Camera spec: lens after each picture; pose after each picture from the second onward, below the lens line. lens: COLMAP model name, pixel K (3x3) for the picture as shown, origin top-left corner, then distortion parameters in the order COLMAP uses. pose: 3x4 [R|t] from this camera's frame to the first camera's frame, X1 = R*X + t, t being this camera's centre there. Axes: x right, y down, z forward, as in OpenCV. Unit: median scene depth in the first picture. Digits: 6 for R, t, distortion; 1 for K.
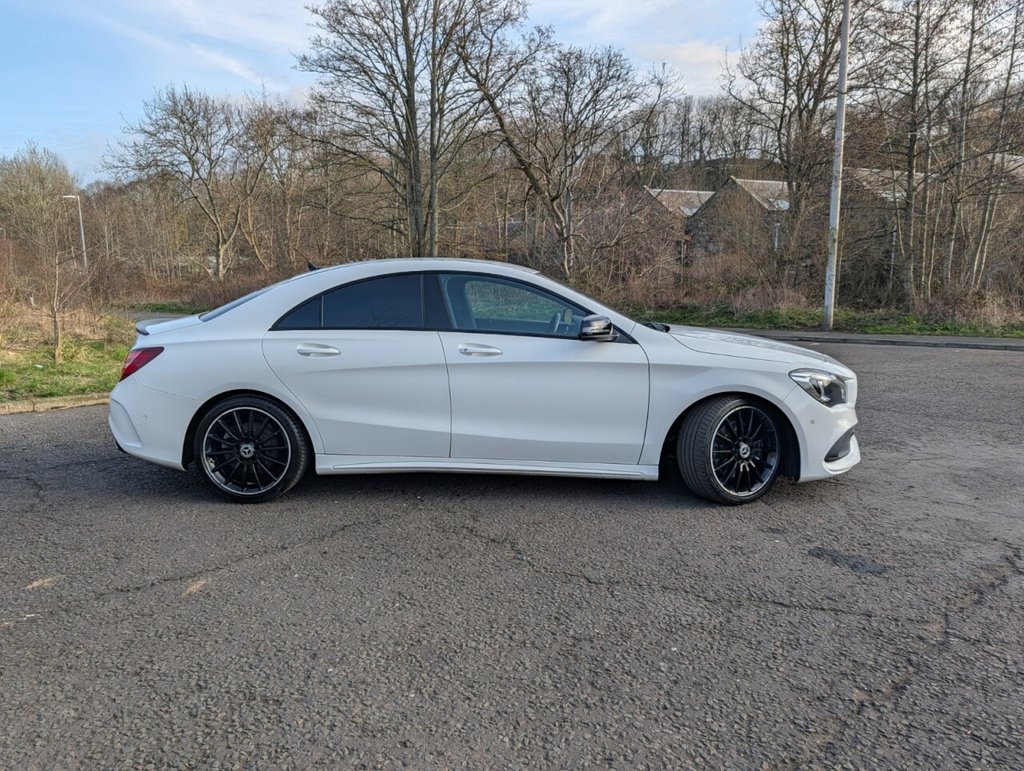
lens RADIAL K [[731.1, 0, 508.2], [0, 731.1, 378.7], [0, 0, 1]] dist [0.012712, -0.002653]
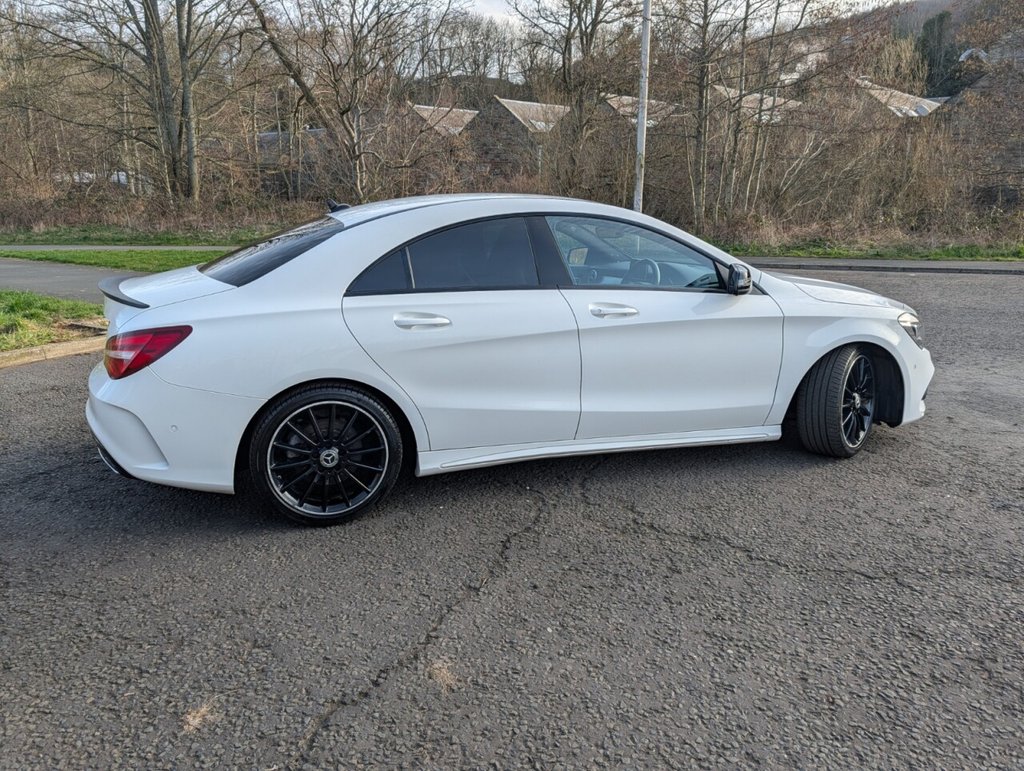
lens RADIAL K [[727.6, 0, 508.8], [0, 727.6, 372.9], [0, 0, 1]] dist [0.013476, -0.003869]
pose [[0.942871, -0.074222, 0.324785, -0.417133], [0.041082, 0.993330, 0.107738, -0.061392], [-0.330615, -0.088240, 0.939631, 0.243235]]
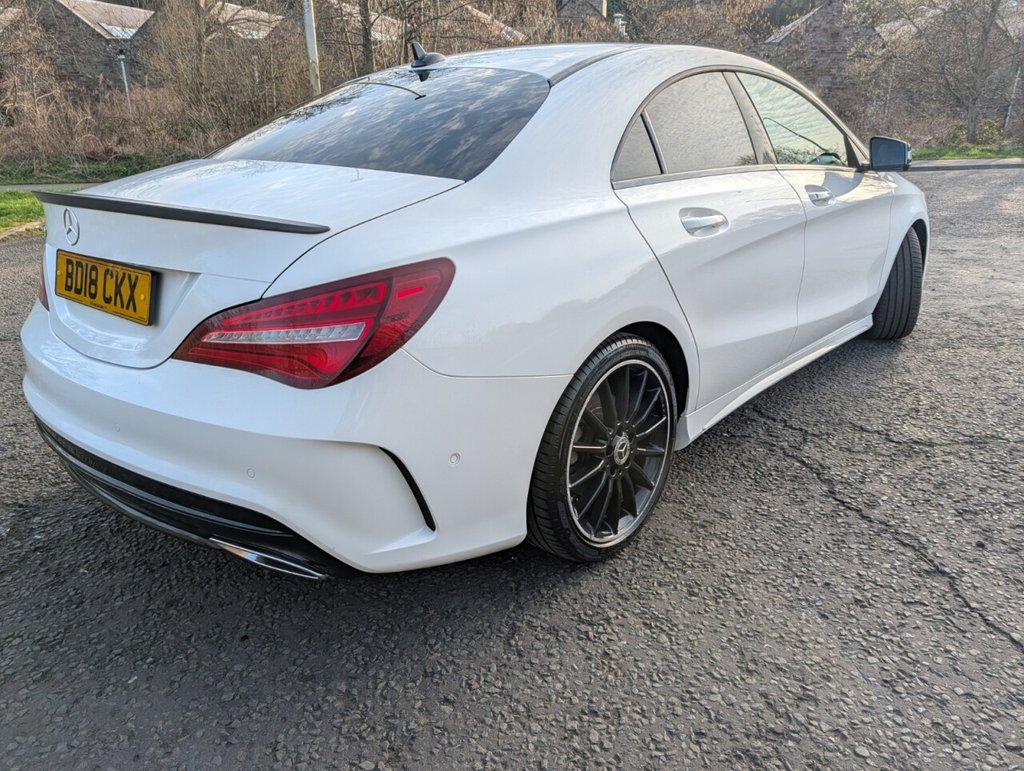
lens RADIAL K [[736.8, 0, 534.5], [0, 736.8, 372.5], [0, 0, 1]] dist [0.005908, -0.004318]
pose [[0.627689, -0.252733, 0.736296, -0.728895], [0.110983, 0.965223, 0.236700, -0.069996], [-0.770512, -0.066858, 0.633909, 0.739412]]
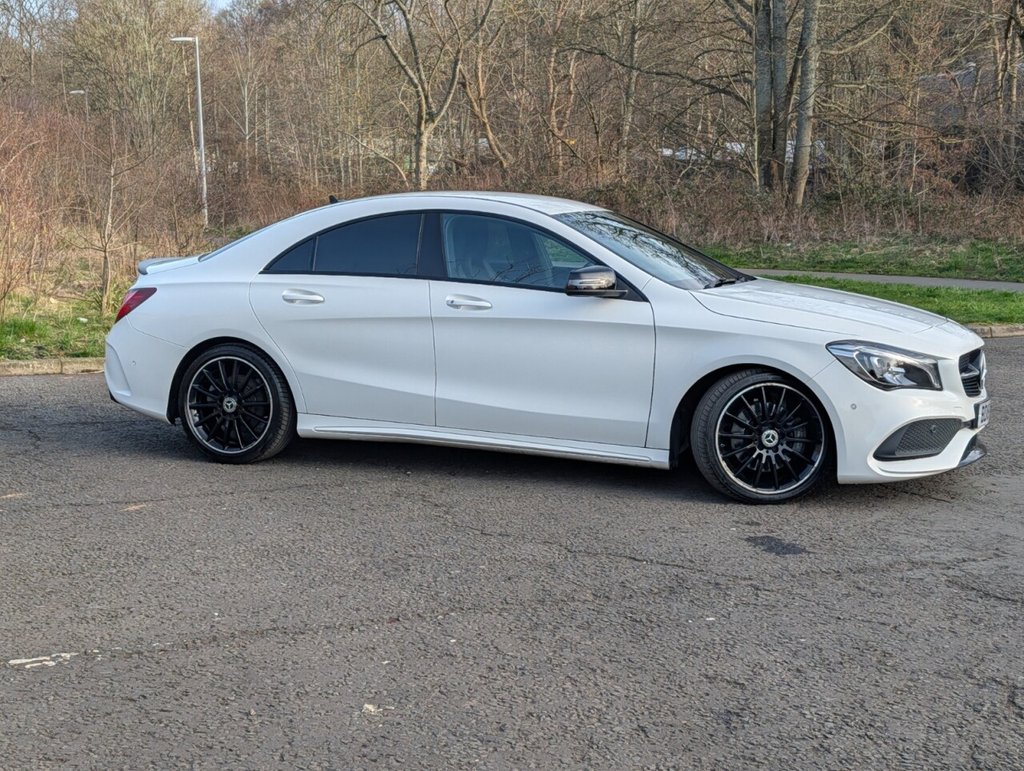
lens RADIAL K [[1556.4, 0, 512.0], [0, 1556.4, 385.5], [0, 0, 1]] dist [0.104937, 0.024538]
pose [[0.944167, 0.052029, -0.325333, 0.601483], [-0.054450, 0.998515, 0.001665, 0.051990], [0.324937, 0.016142, 0.945598, -0.717483]]
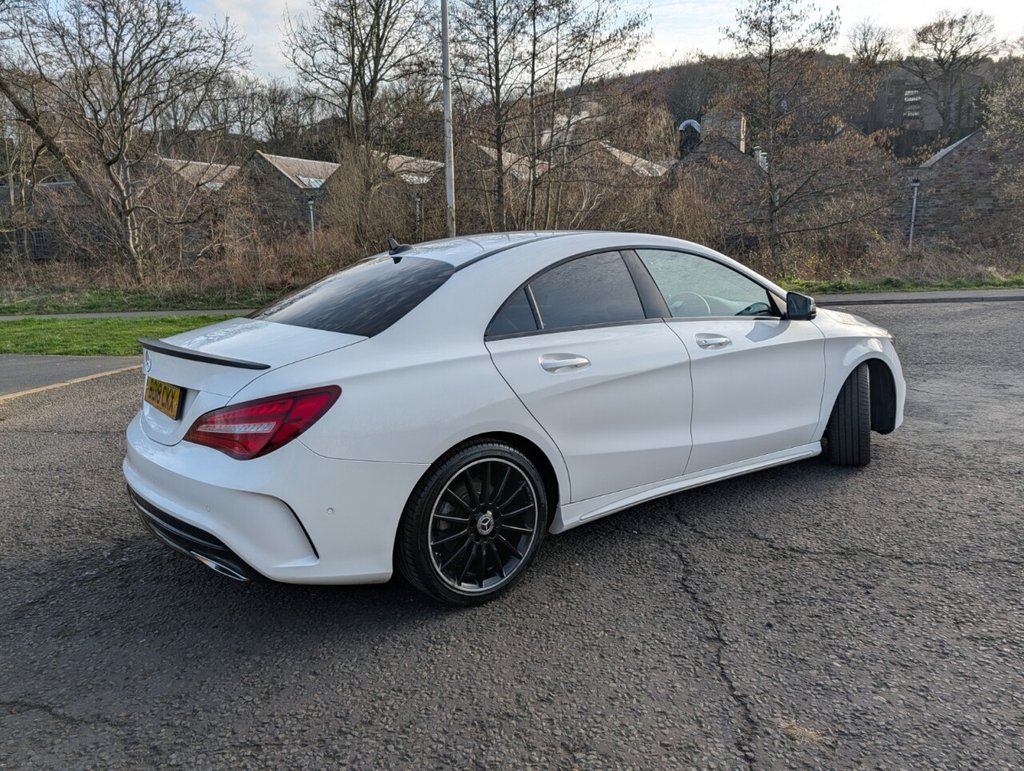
lens RADIAL K [[731.1, 0, 508.2], [0, 731.1, 378.7], [0, 0, 1]] dist [0.012712, -0.002653]
pose [[0.789069, -0.120336, 0.602403, -0.719222], [0.102376, 0.992672, 0.064197, -0.072503], [-0.605714, 0.011015, 0.795606, 0.457509]]
